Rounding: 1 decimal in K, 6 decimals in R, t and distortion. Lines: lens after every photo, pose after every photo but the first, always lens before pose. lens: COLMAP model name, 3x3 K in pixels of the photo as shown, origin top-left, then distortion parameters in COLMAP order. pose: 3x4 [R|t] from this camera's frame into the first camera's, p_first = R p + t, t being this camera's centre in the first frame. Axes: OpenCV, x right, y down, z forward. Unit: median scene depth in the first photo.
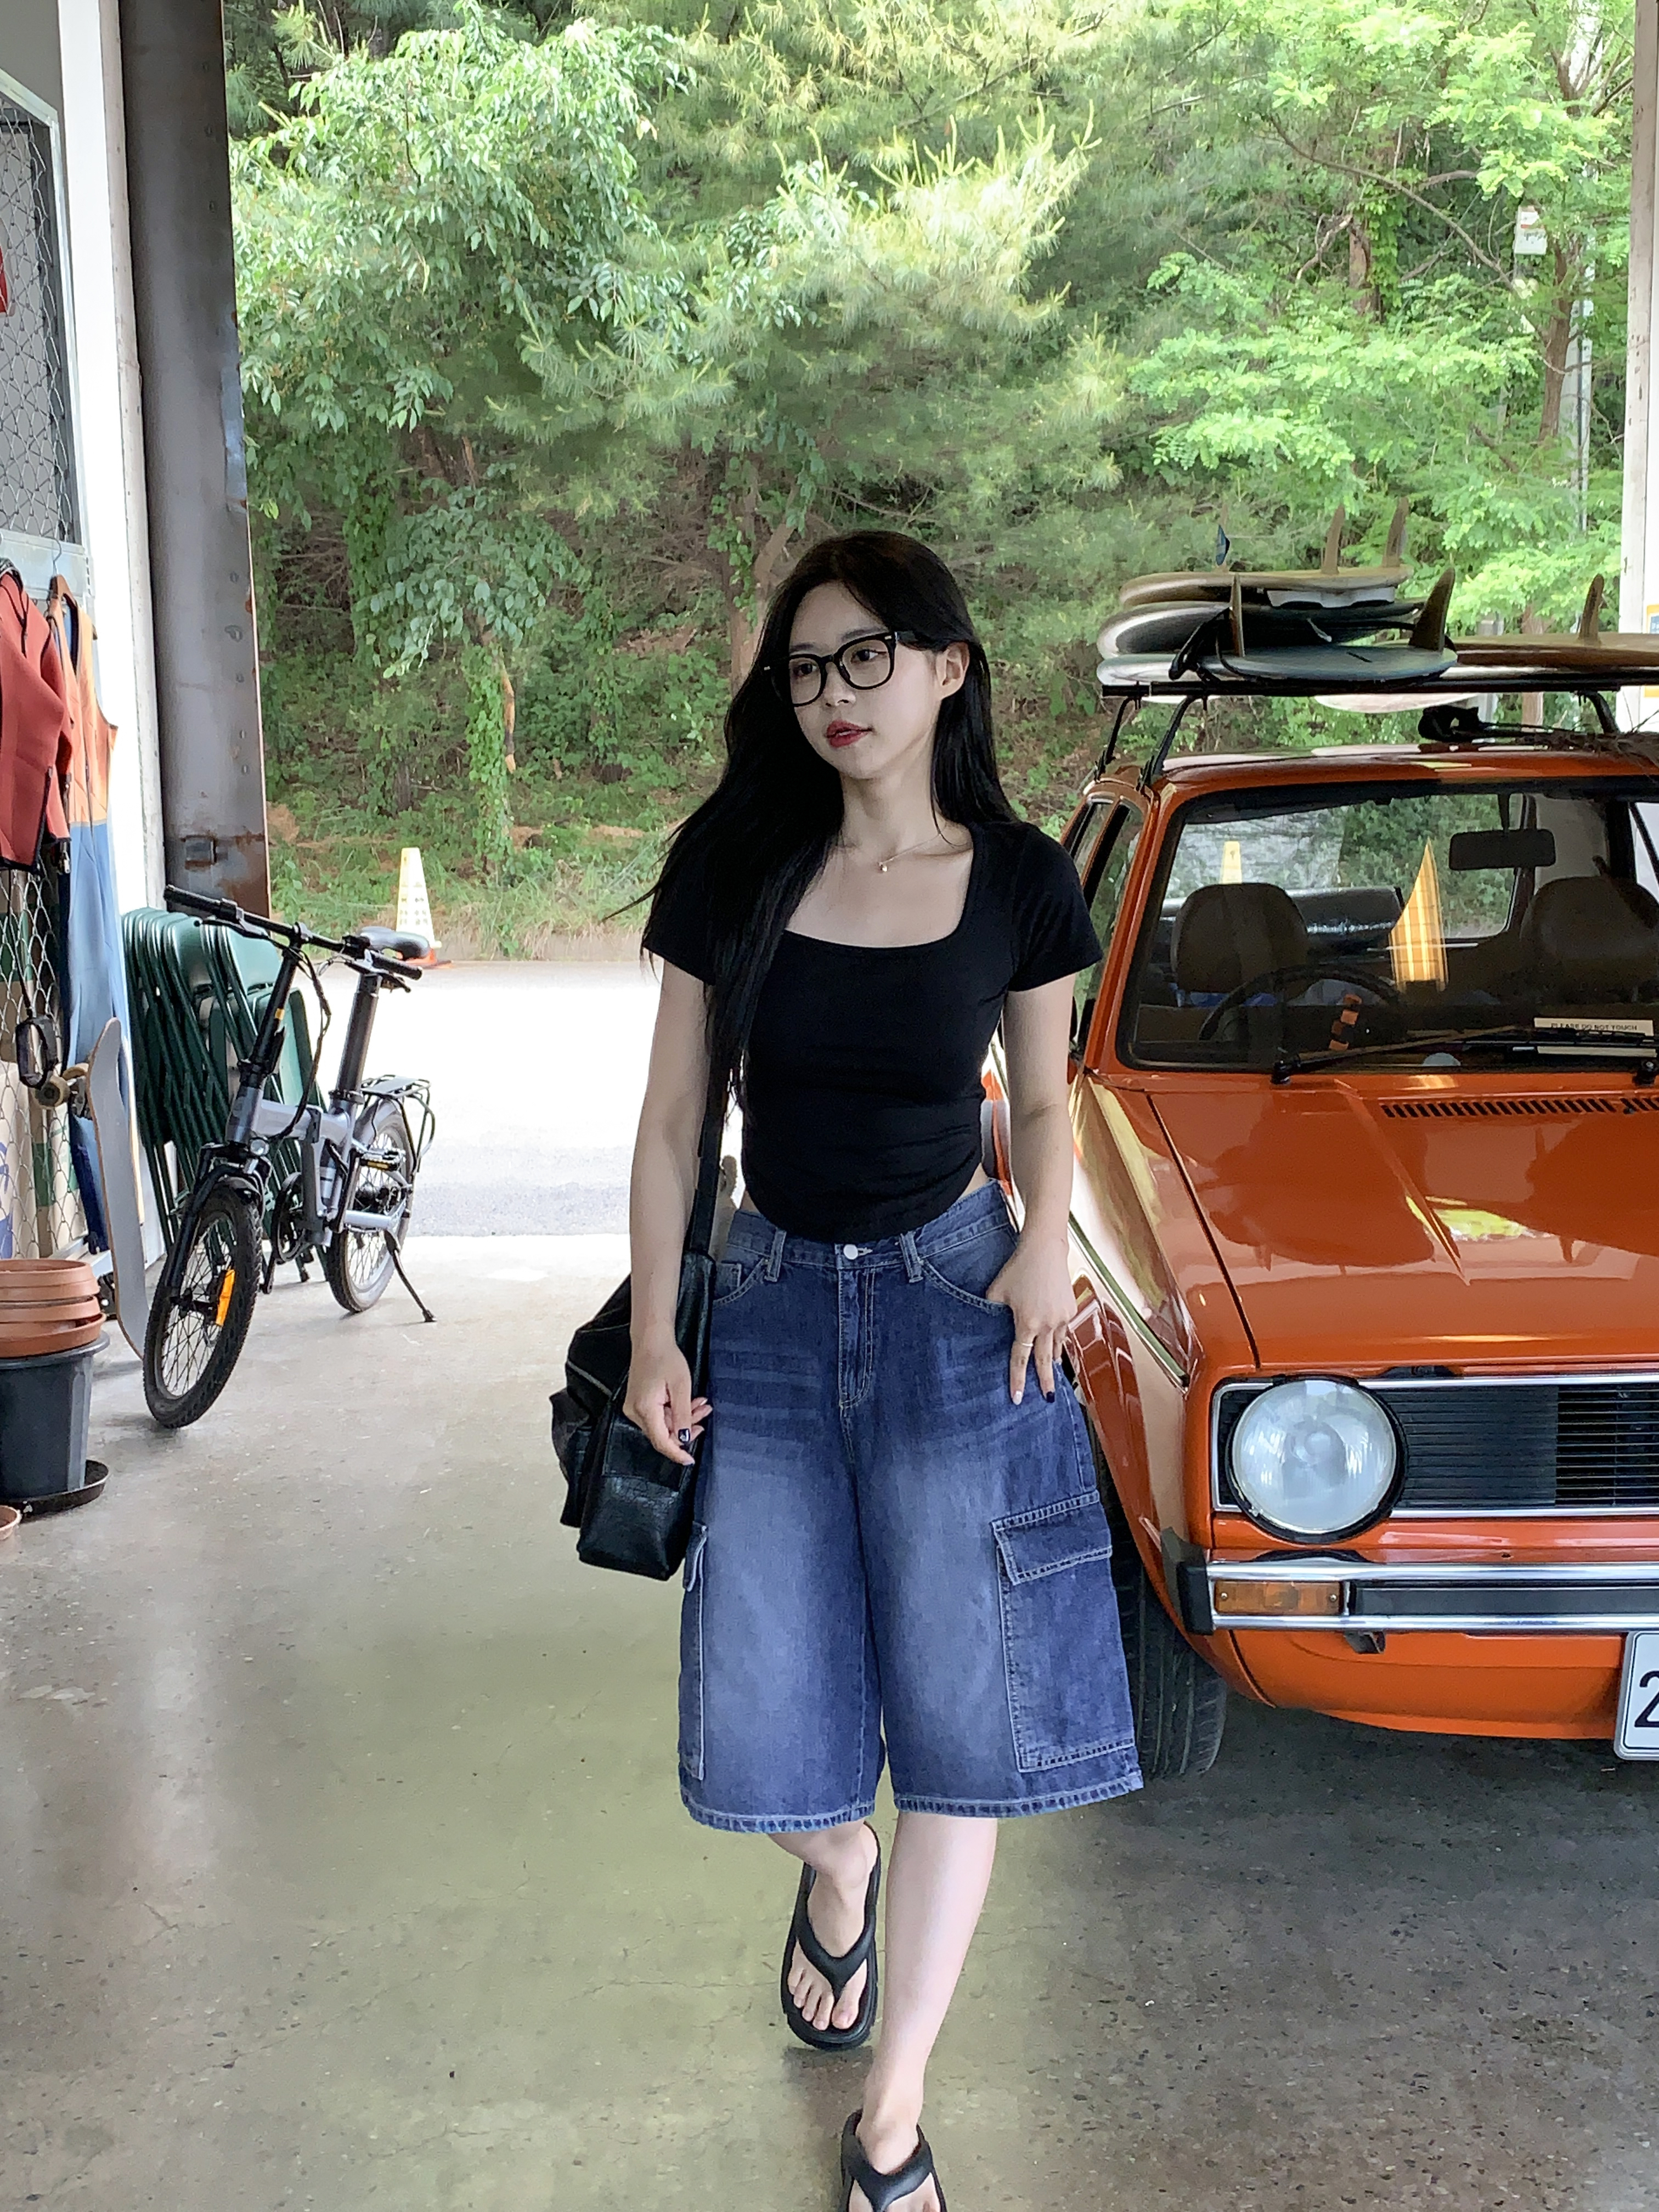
lens RADIAL K [[2652.6, 0, 884.1], [0, 2652.6, 1099.1], [0, 0, 1]] dist [0.160172, -0.447012]
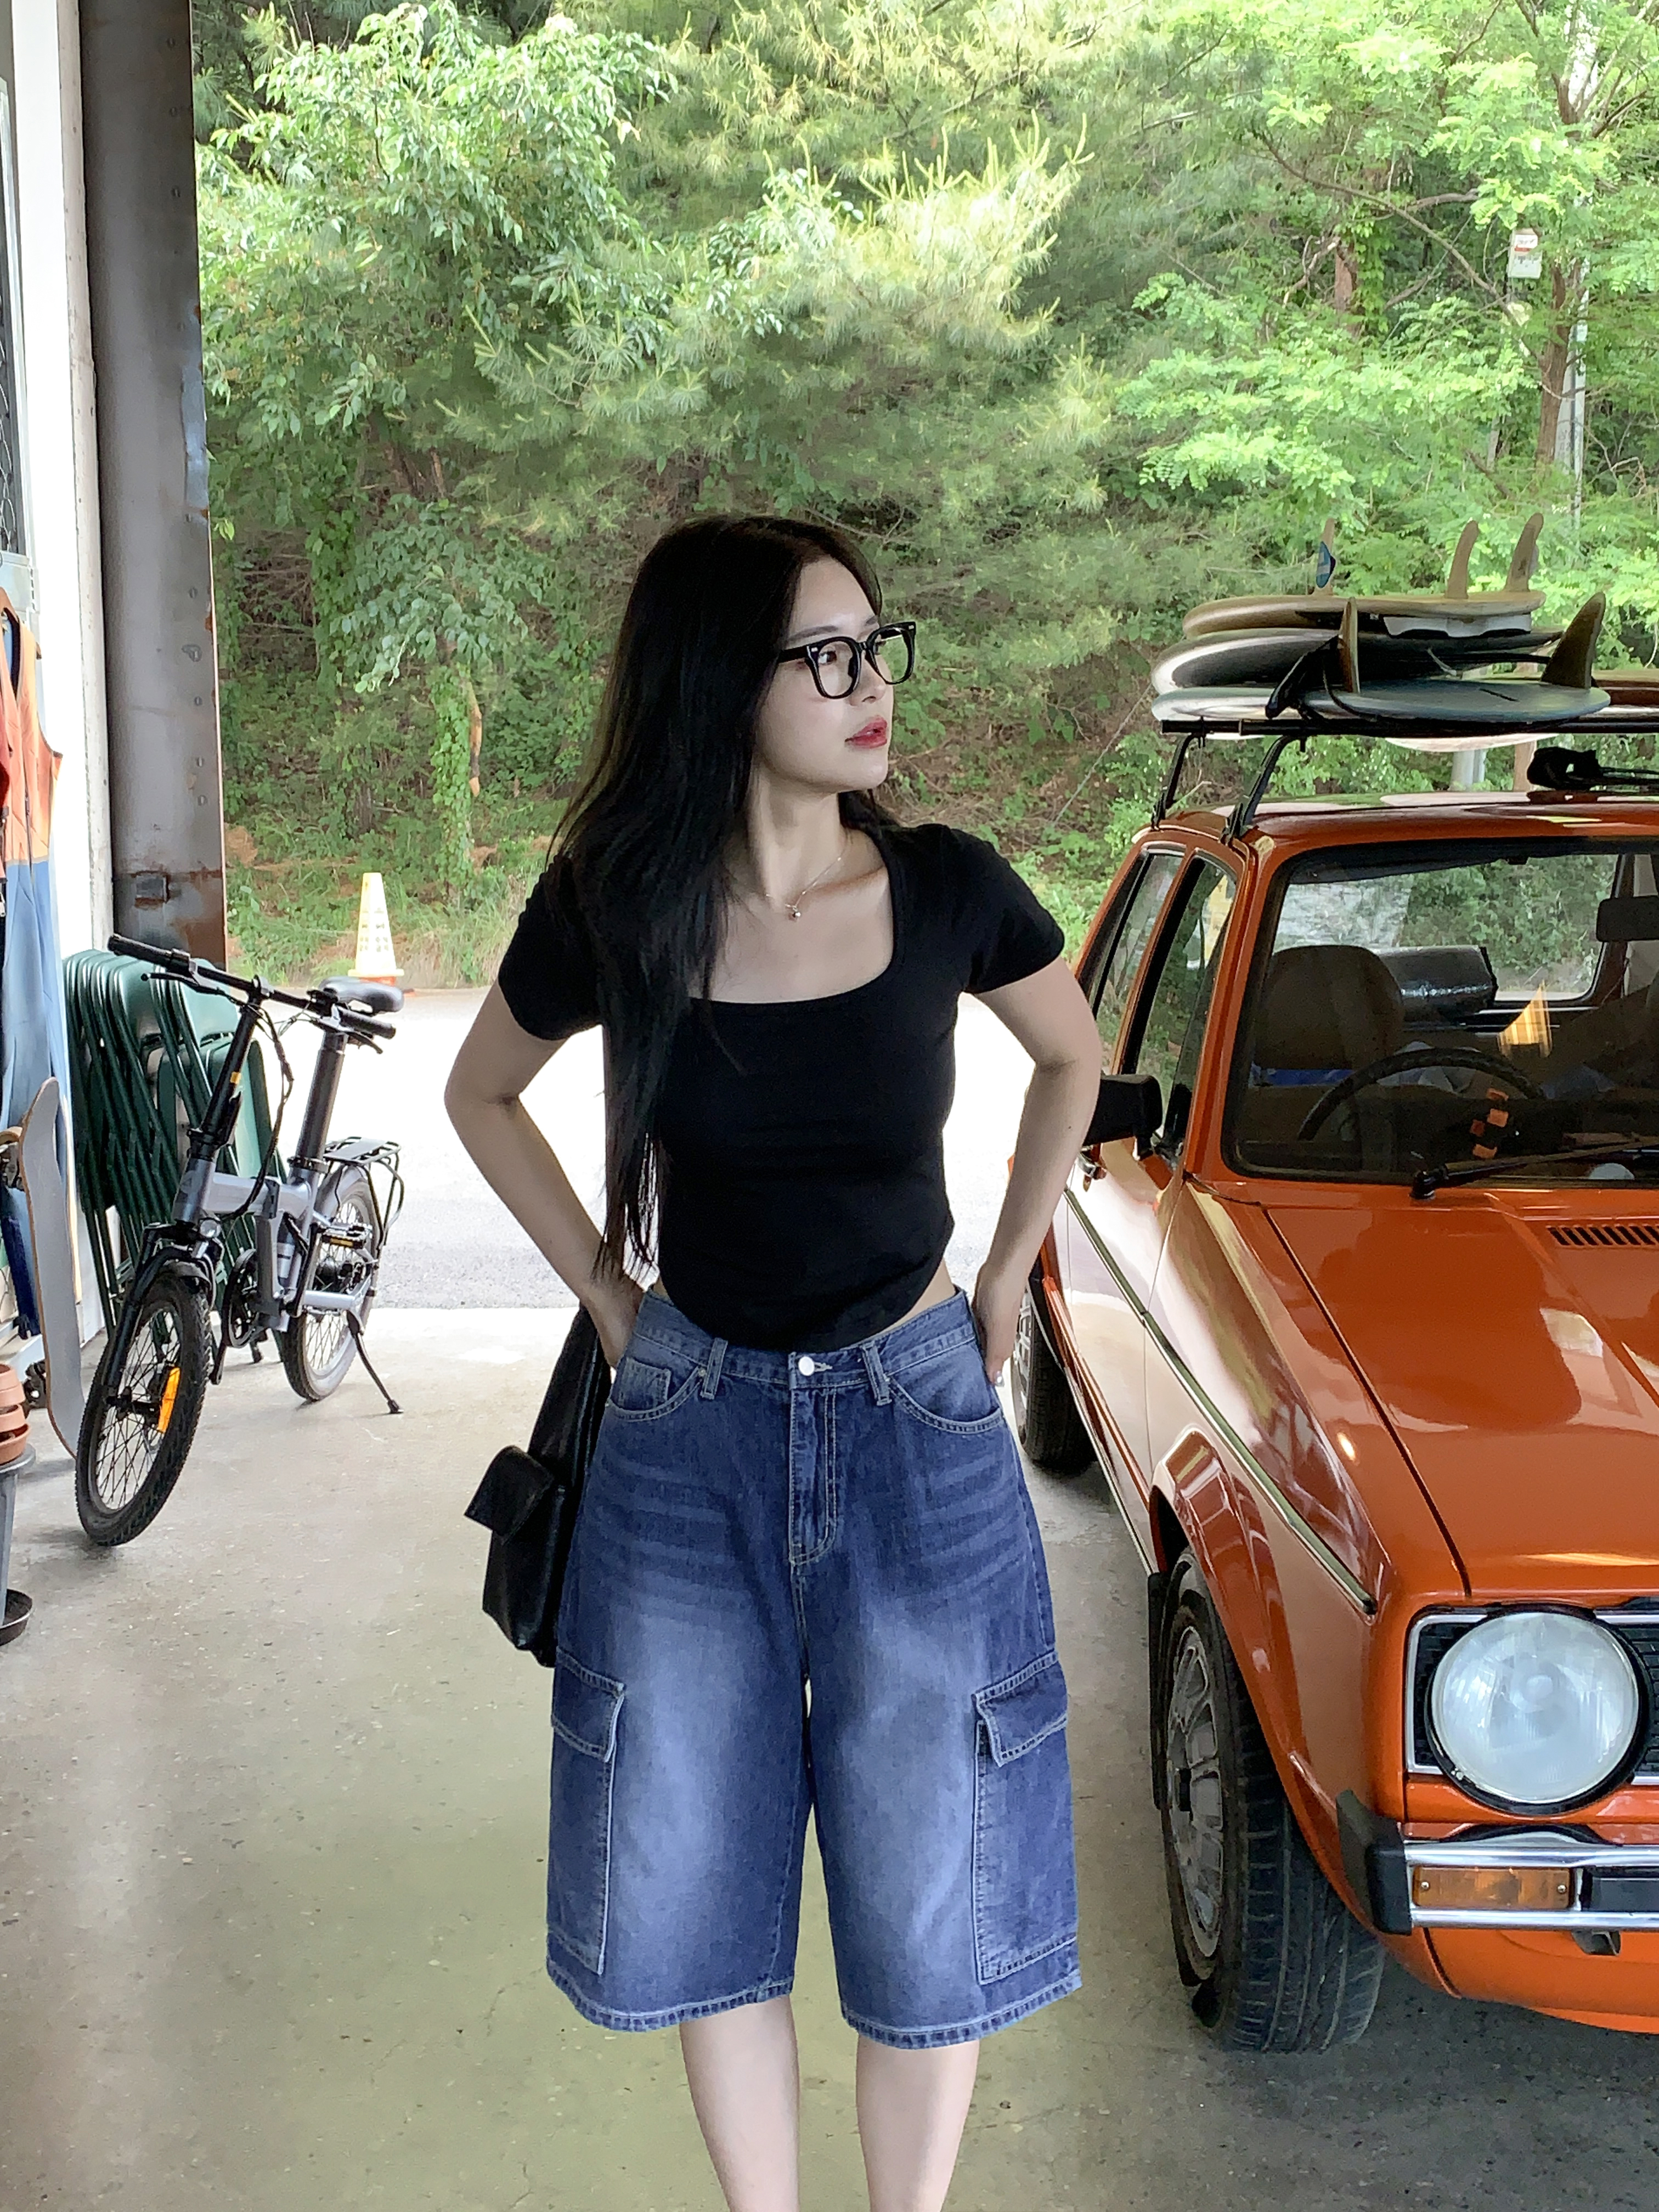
lens RADIAL K [[2589.9, 0, 829.2], [0, 2589.9, 1044.7], [0, 0, 1]] dist [0.166122, -0.472461]
pose [[0.999953, 0.009372, 0.002275, -0.023406], [-0.009314, 0.999662, -0.024276, -0.018667], [-0.002502, 0.024254, 0.999703, 0.099691]]
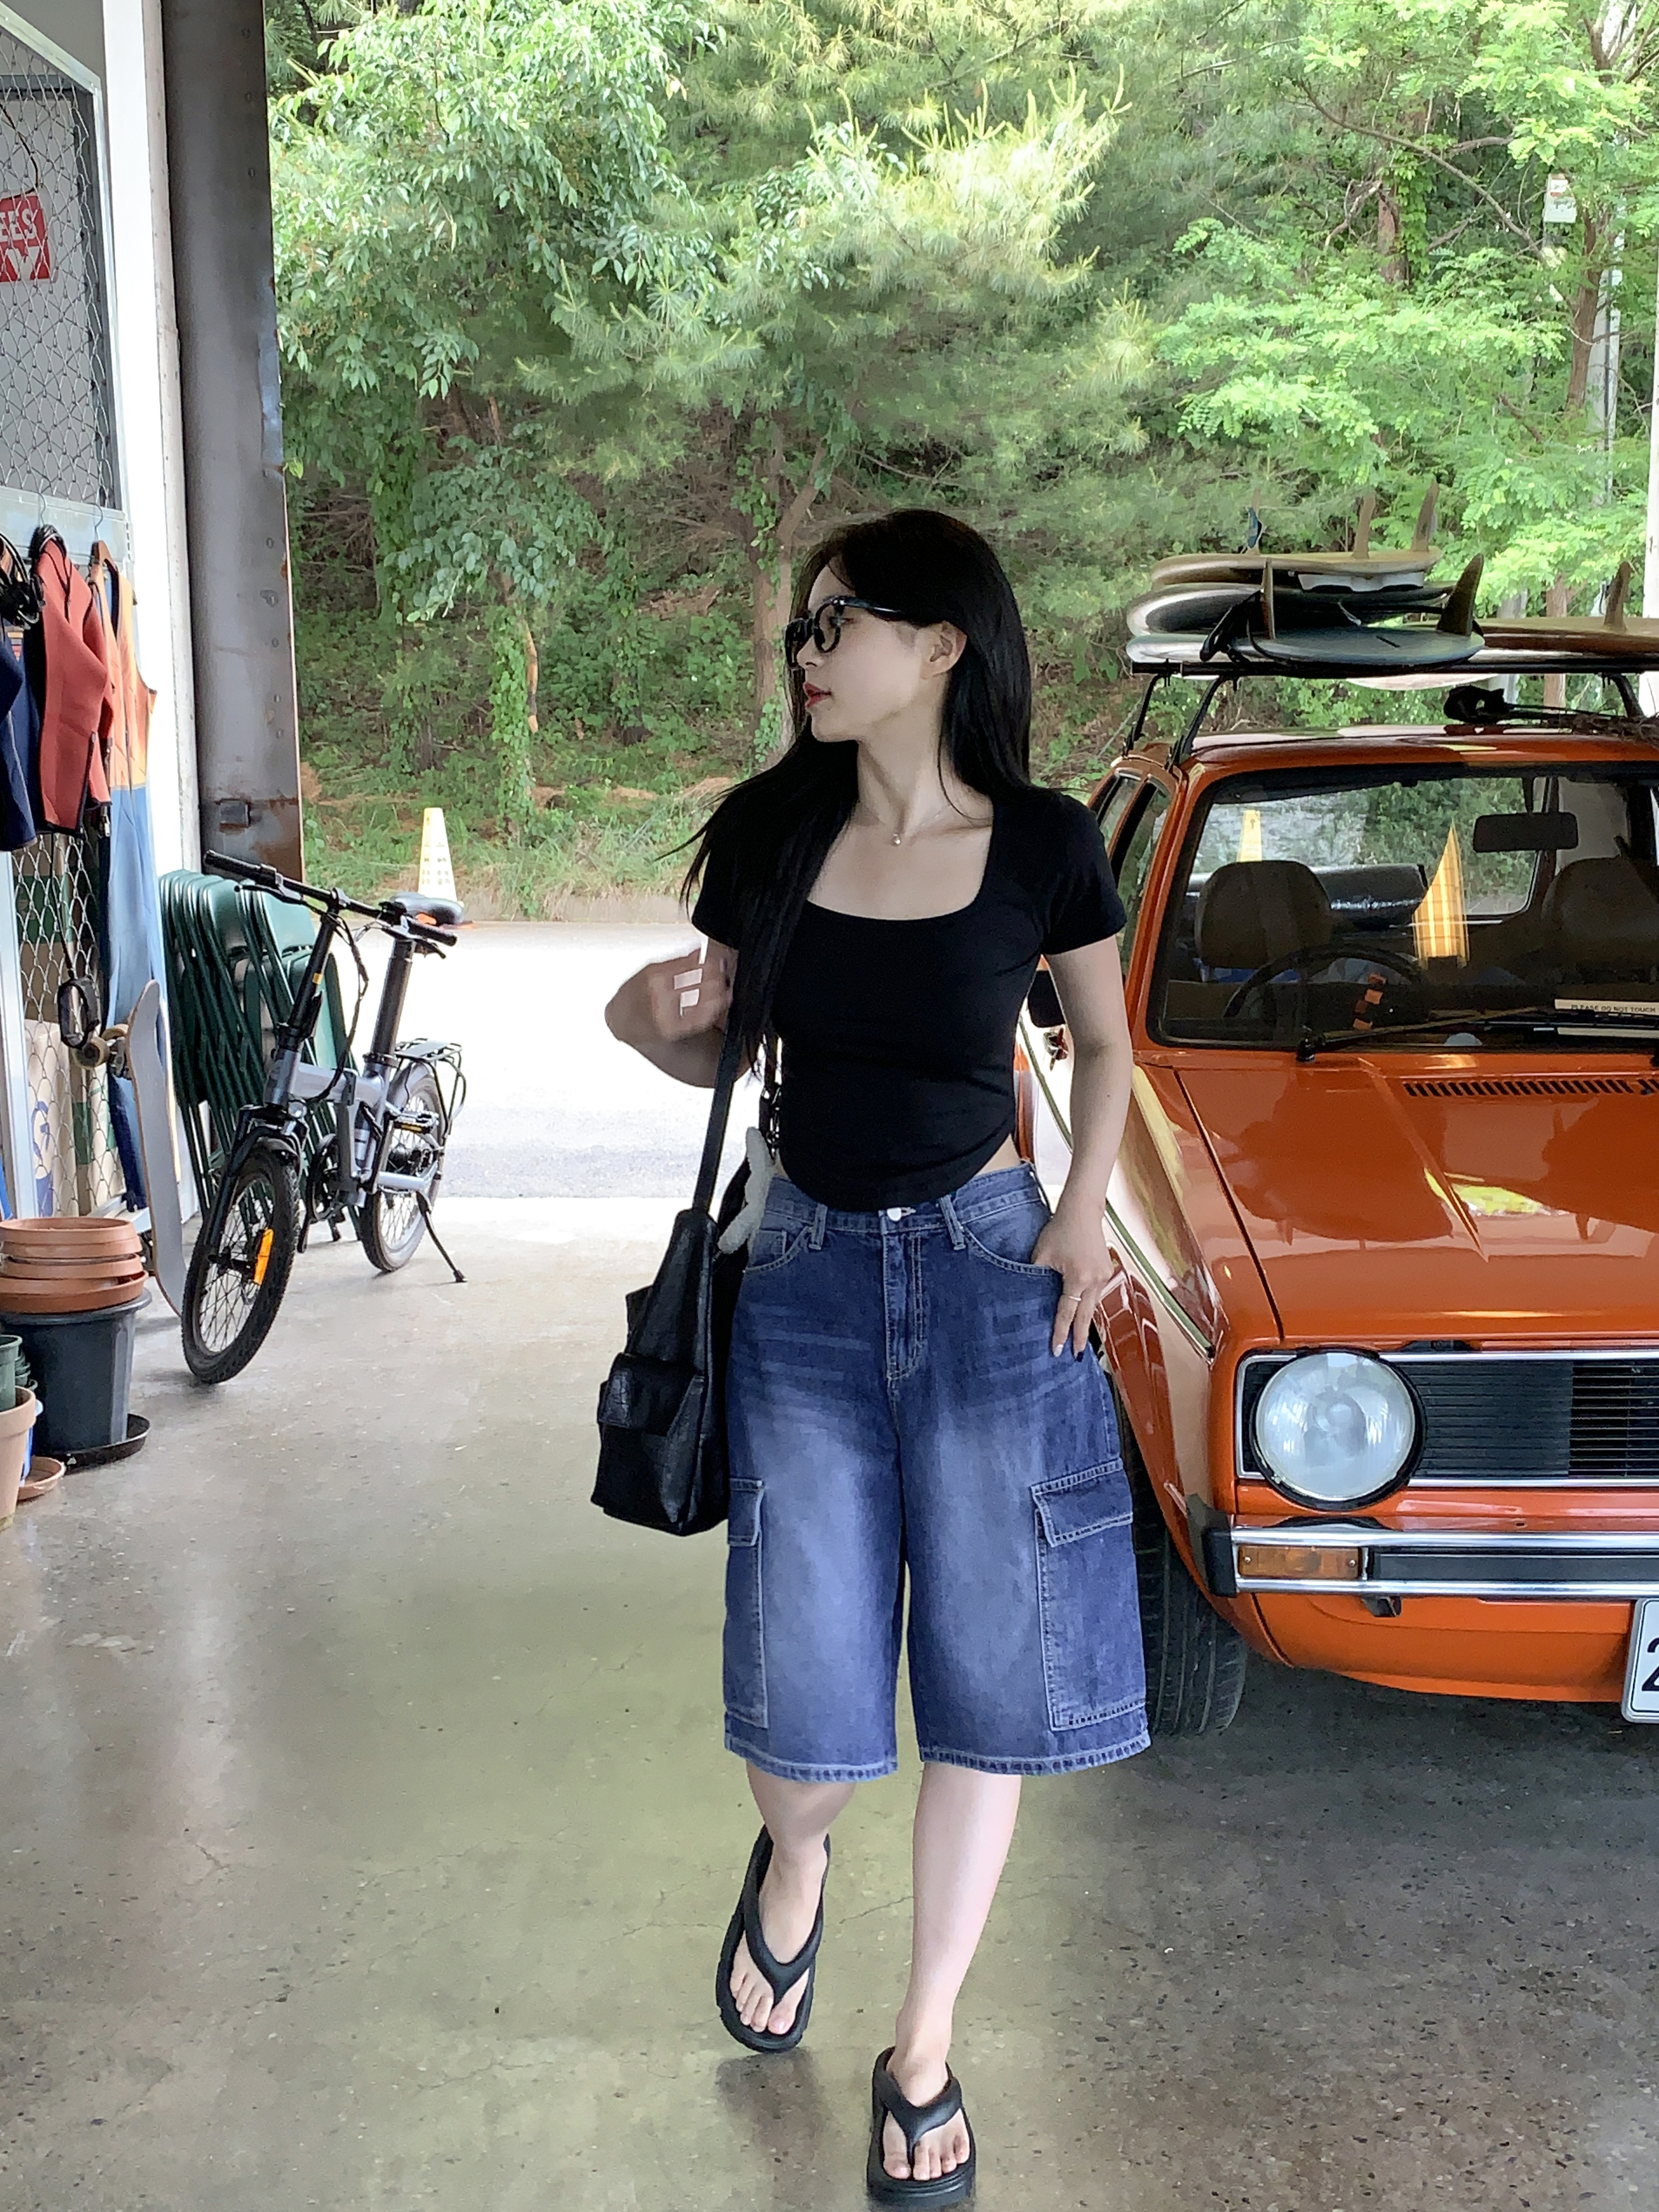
lens RADIAL K [[2660.4, 0, 887.3], [0, 2660.4, 1114.7], [0, 0, 1]] dist [0.162677, -0.464065]
pose [[0.999935, 0.010981, -0.002910, -0.004723], [-0.010918, 0.999725, 0.020747, -0.002813], [0.003137, -0.020714, 0.999781, -0.014787]]
